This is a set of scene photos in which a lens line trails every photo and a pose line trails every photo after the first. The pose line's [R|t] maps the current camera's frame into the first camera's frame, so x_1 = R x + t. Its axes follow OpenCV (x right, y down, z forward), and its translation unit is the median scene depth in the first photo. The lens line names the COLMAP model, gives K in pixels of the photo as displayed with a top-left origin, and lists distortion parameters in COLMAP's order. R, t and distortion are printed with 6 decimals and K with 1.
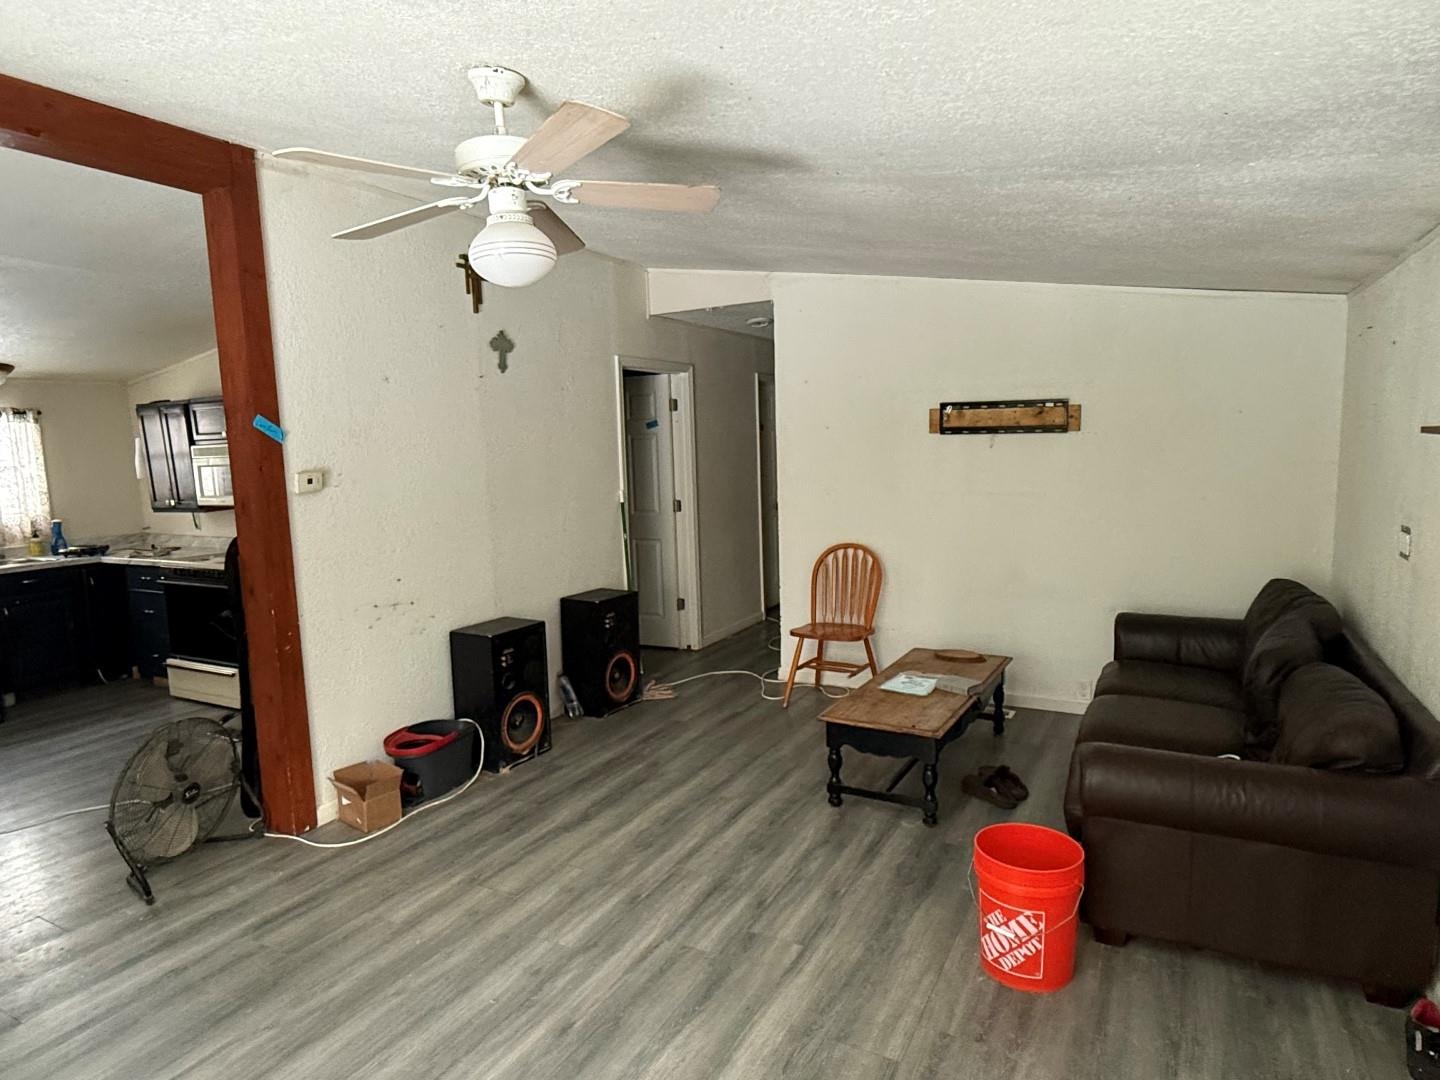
lens RADIAL K [[832.6, 0, 720.8], [0, 832.6, 548.5], [0, 0, 1]] dist [0.001709, 0.000830]
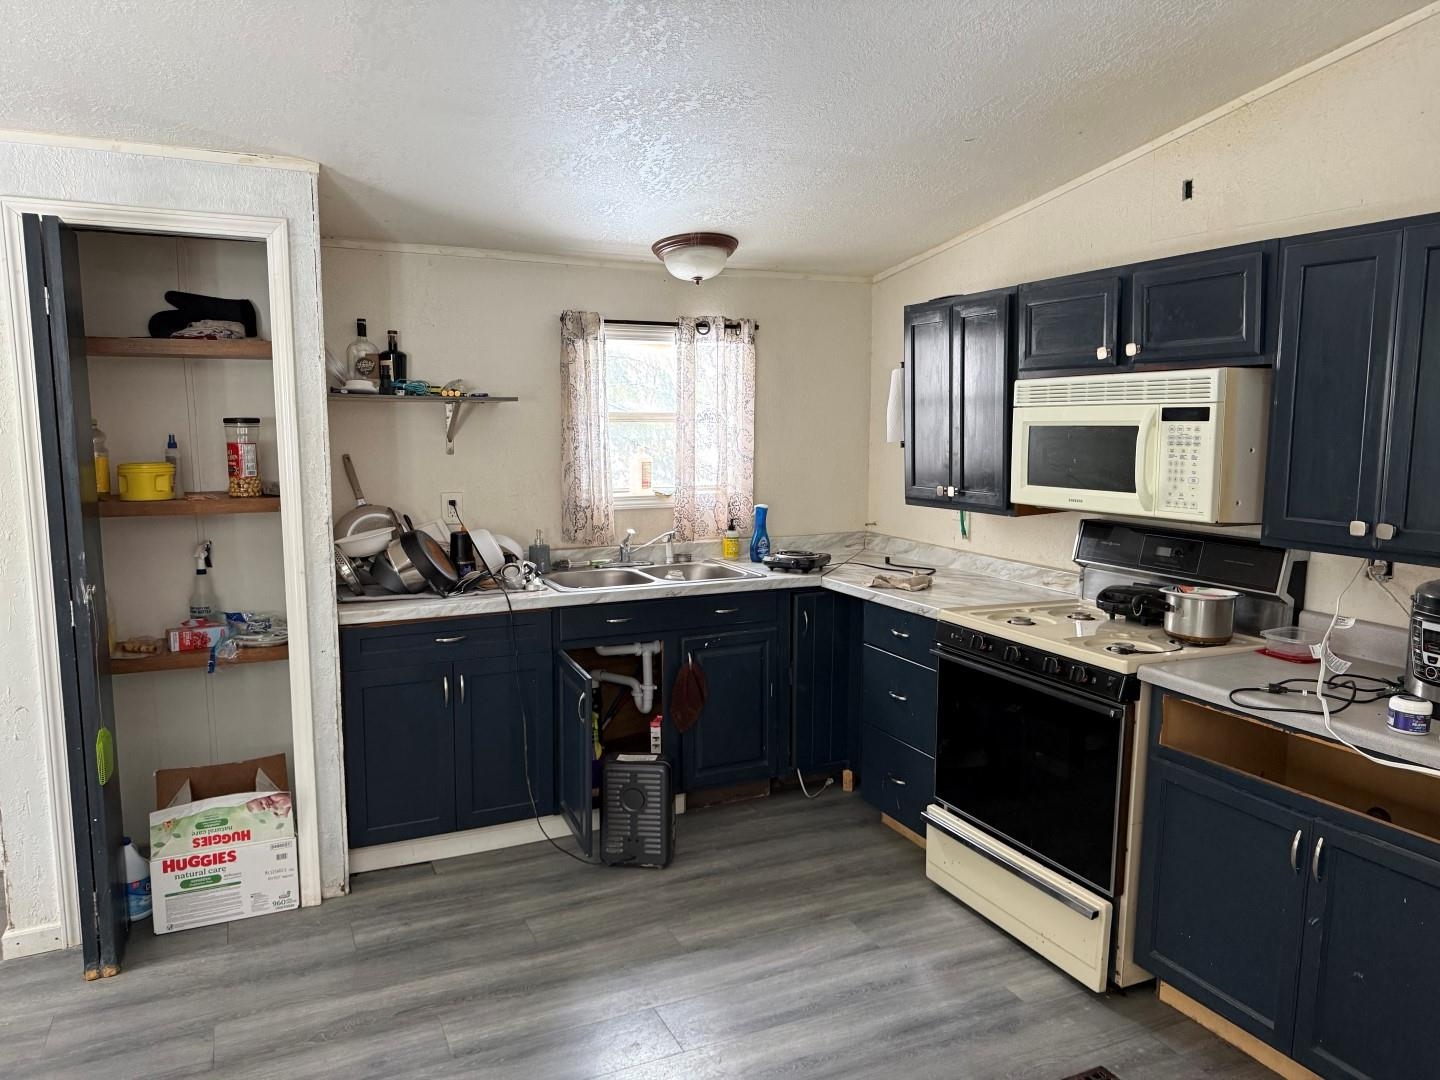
lens RADIAL K [[1003.6, 0, 720.8], [0, 1003.6, 538.7], [0, 0, 1]] dist [0.001761, 0.000031]
pose [[0.796865, 0.099665, -0.595880, -0.390126], [-0.095467, 0.994680, 0.038700, -0.035437], [0.596567, 0.026048, 0.802140, 0.405381]]
